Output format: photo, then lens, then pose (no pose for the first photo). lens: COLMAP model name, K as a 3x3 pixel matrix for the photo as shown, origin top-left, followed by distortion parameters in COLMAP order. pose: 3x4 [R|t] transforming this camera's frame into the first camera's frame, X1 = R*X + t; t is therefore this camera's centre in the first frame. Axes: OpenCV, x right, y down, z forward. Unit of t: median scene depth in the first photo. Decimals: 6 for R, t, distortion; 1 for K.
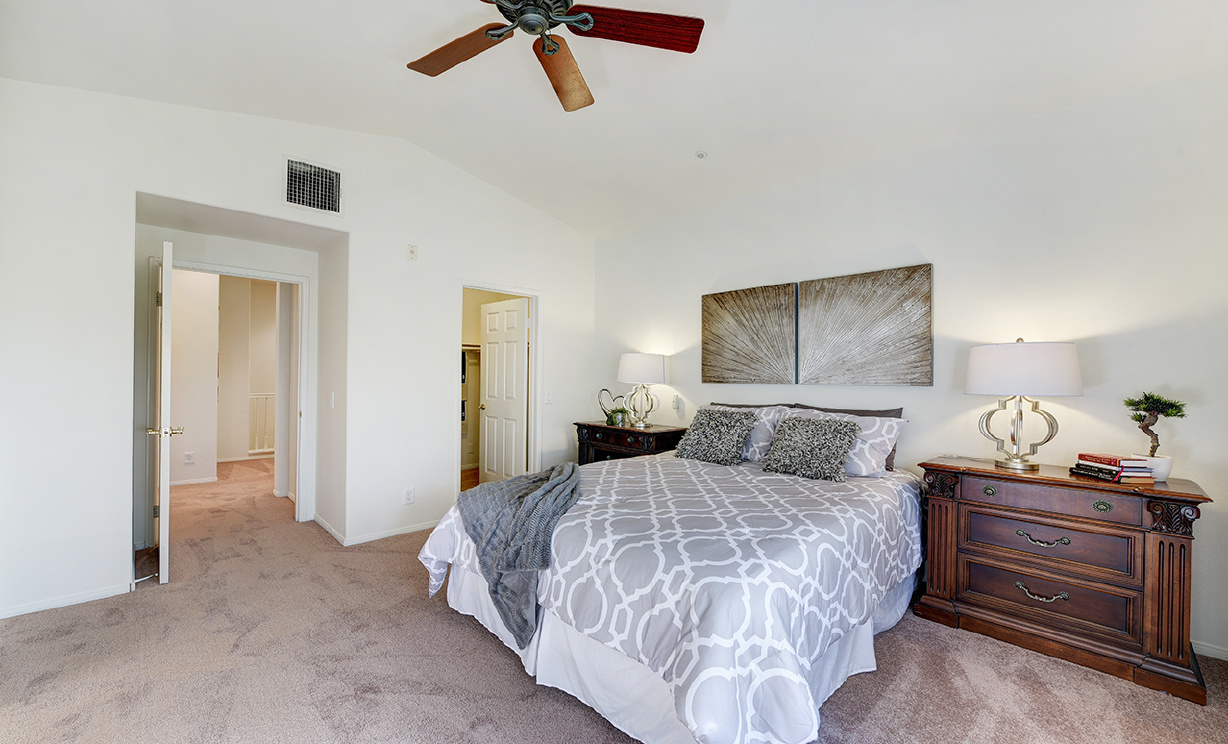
lens RADIAL K [[475.1, 0, 587.1], [0, 475.1, 367.0], [0, 0, 1]] dist [-0.010704, -0.000092]
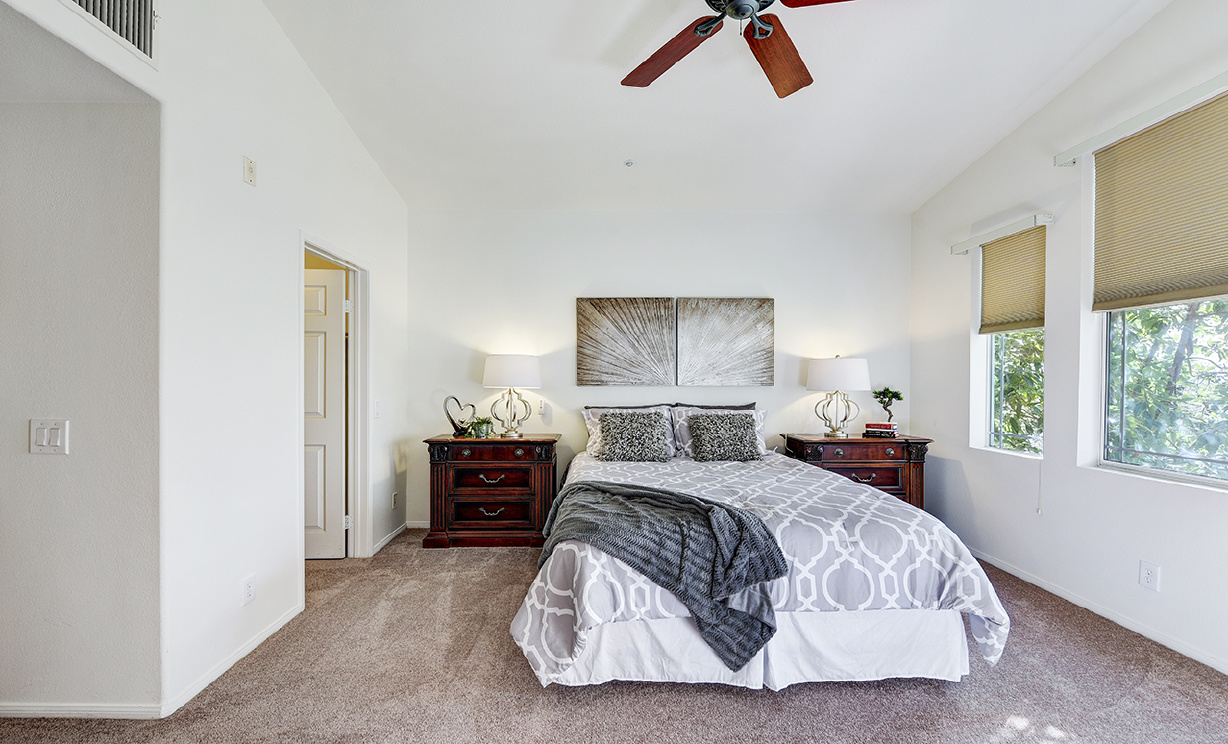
lens RADIAL K [[507.6, 0, 593.0], [0, 507.6, 378.6], [0, 0, 1]] dist [-0.010172, 0.000160]
pose [[0.681311, -0.006094, 0.731969, -0.600173], [-0.007400, 0.999857, 0.015213, 0.000318], [-0.731957, -0.015781, 0.681168, 0.300095]]
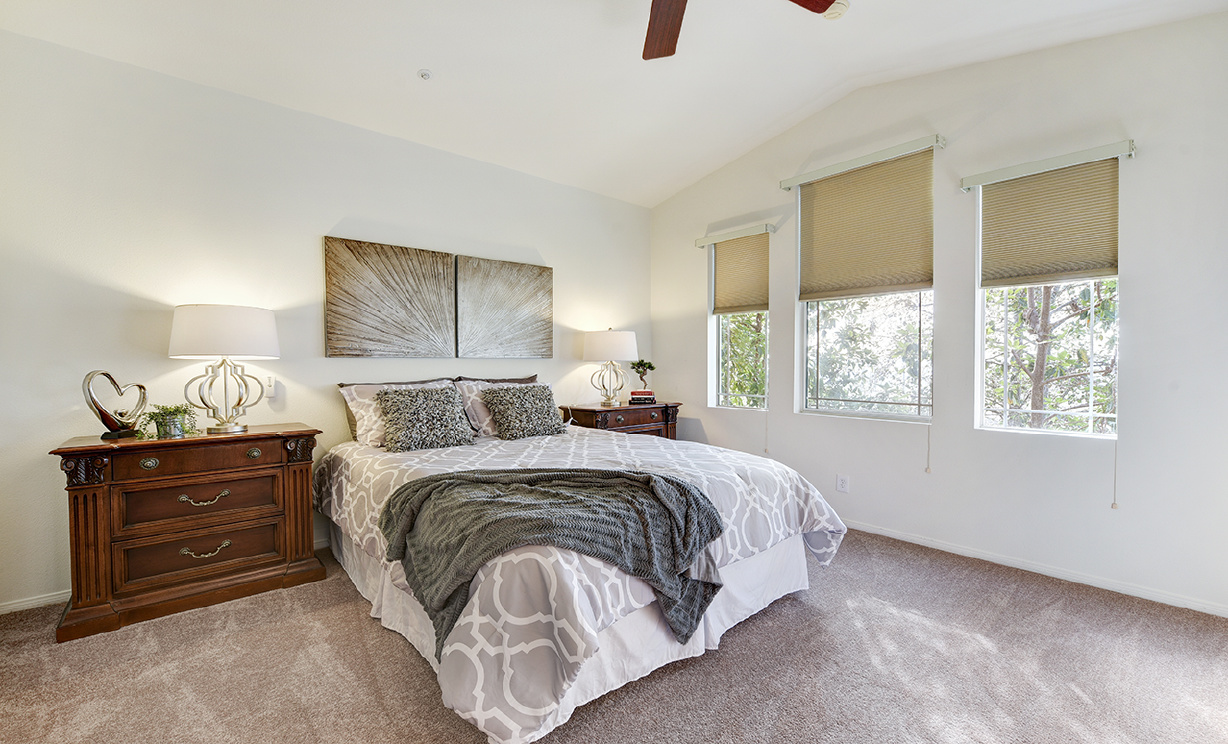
lens RADIAL K [[518.3, 0, 608.4], [0, 518.3, 370.4], [0, 0, 1]] dist [-0.011523, -0.000450]
pose [[0.045295, -0.021535, 0.998741, -0.624716], [-0.016122, 0.999622, 0.022286, 0.034226], [-0.998844, -0.017111, 0.044931, 0.625992]]
